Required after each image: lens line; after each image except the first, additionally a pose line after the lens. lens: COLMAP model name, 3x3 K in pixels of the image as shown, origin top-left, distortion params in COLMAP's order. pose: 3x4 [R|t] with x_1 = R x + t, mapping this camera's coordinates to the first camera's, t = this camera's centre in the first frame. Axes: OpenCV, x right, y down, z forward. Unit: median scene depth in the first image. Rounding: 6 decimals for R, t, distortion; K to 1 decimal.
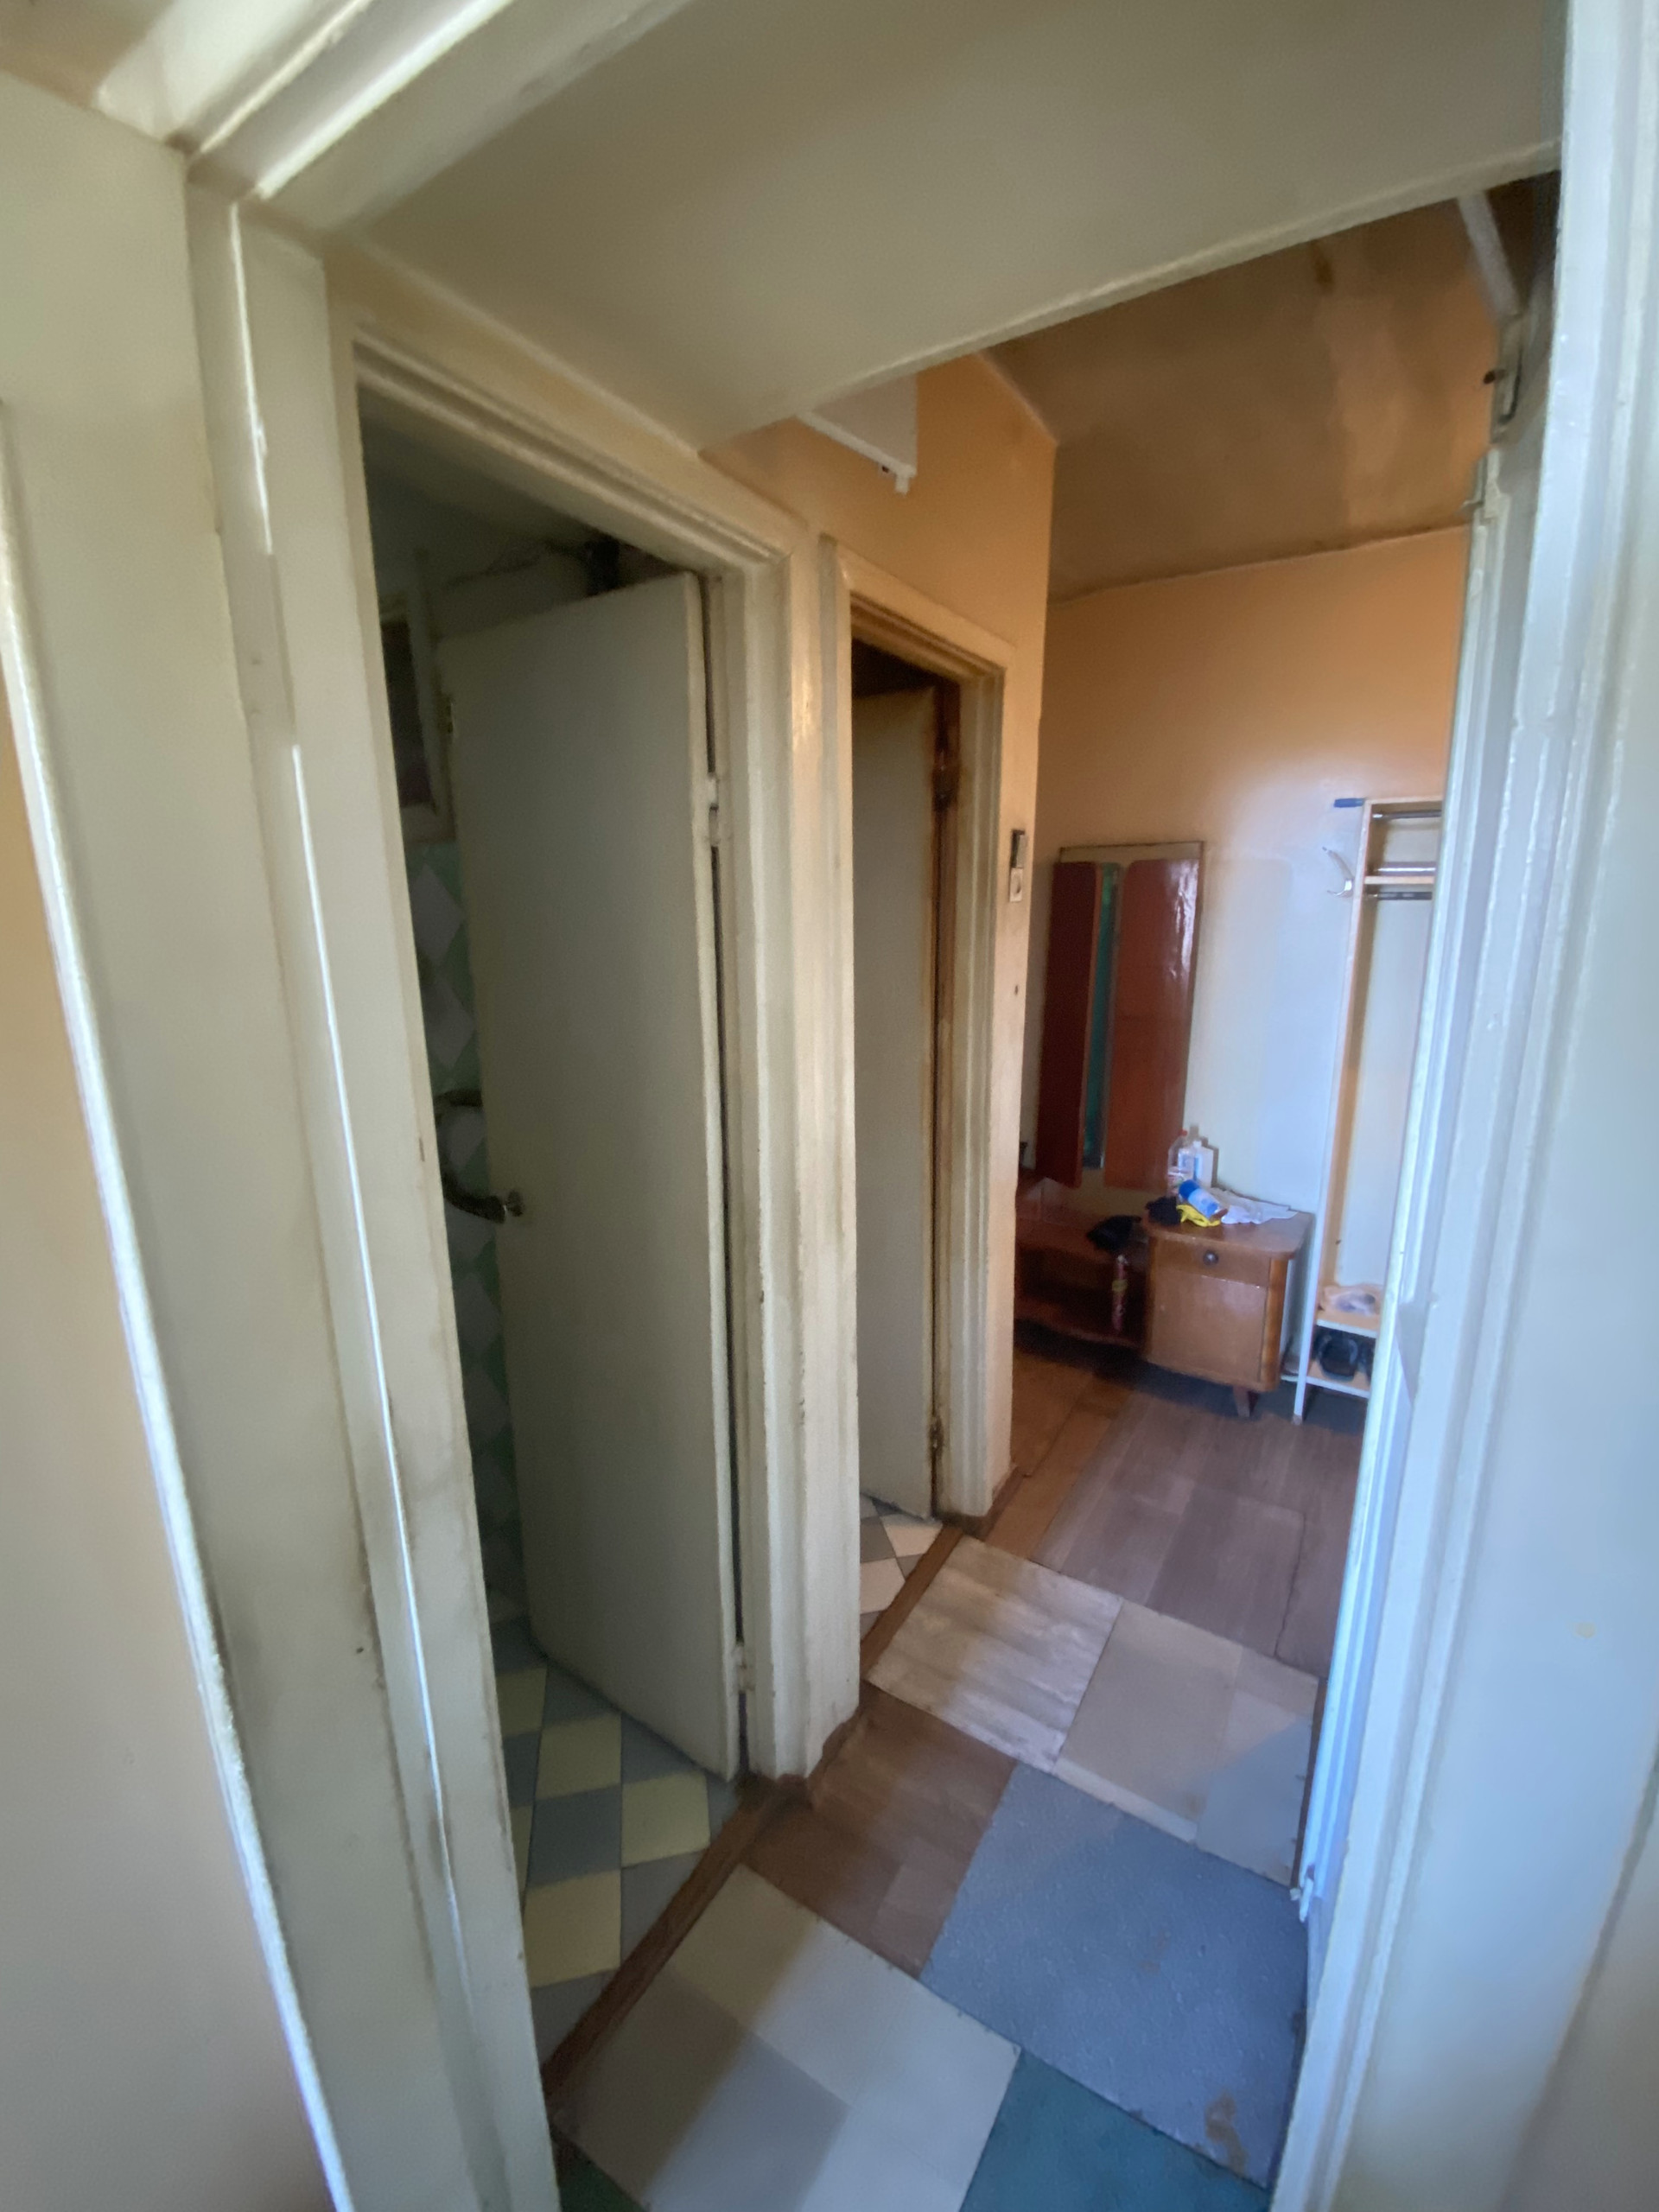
lens RADIAL K [[890.8, 0, 834.0], [0, 890.8, 1100.9], [0, 0, 1]] dist [0.036014, -0.032518]
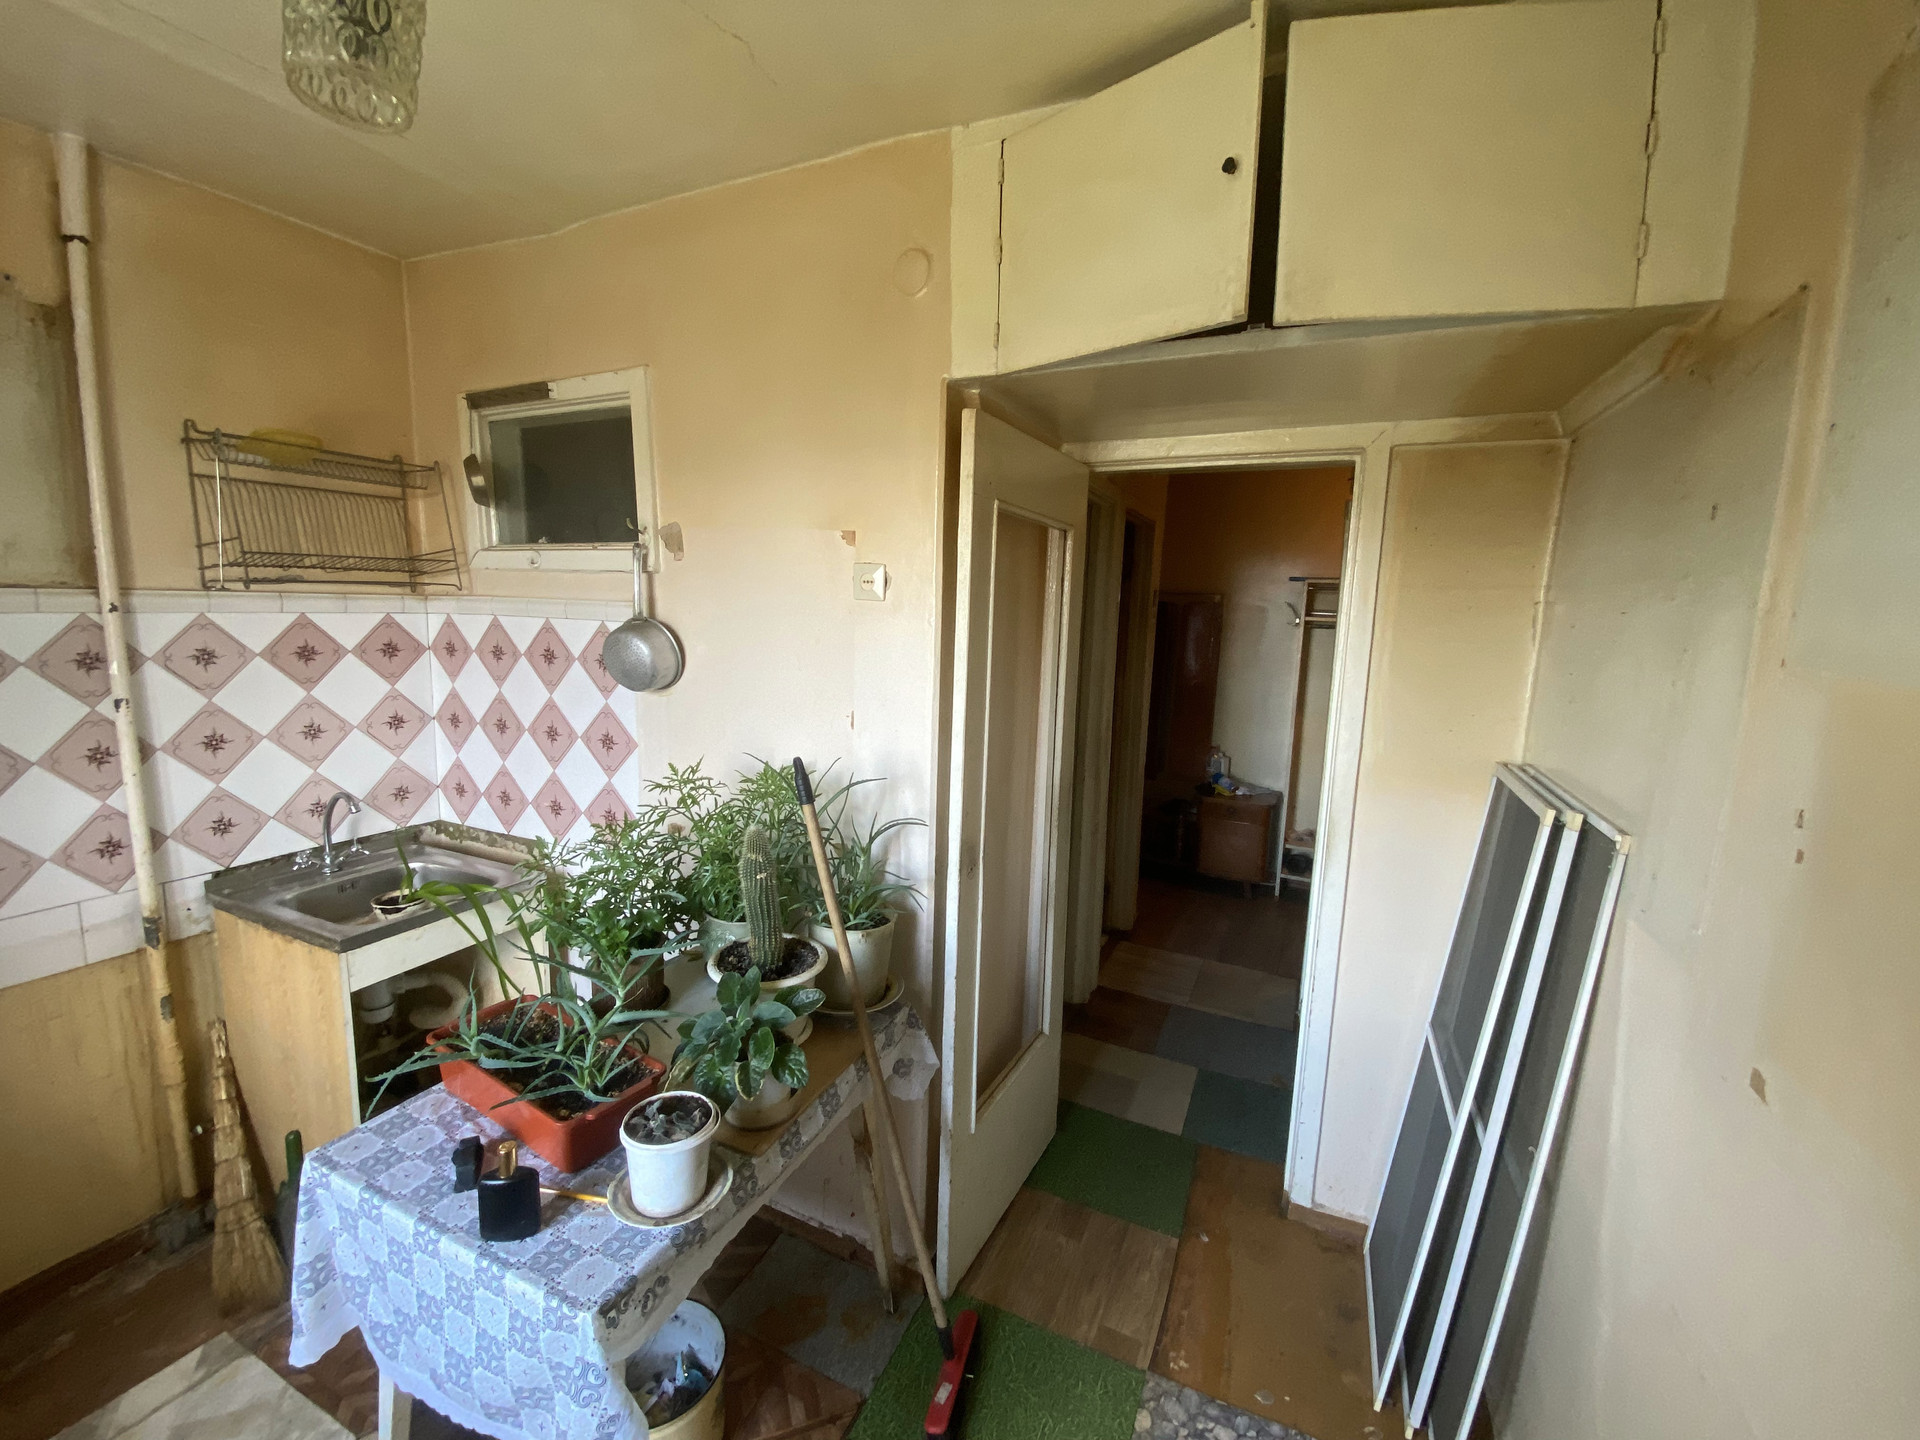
lens RADIAL K [[773.3, 0, 960.0], [0, 773.3, 720.0], [0, 0, 1]] dist [0.070459, -0.032456]
pose [[0.991265, 0.022776, 0.129906, -0.367227], [-0.013058, 0.997085, -0.075170, 0.114625], [-0.131240, 0.072817, 0.988673, -0.569685]]
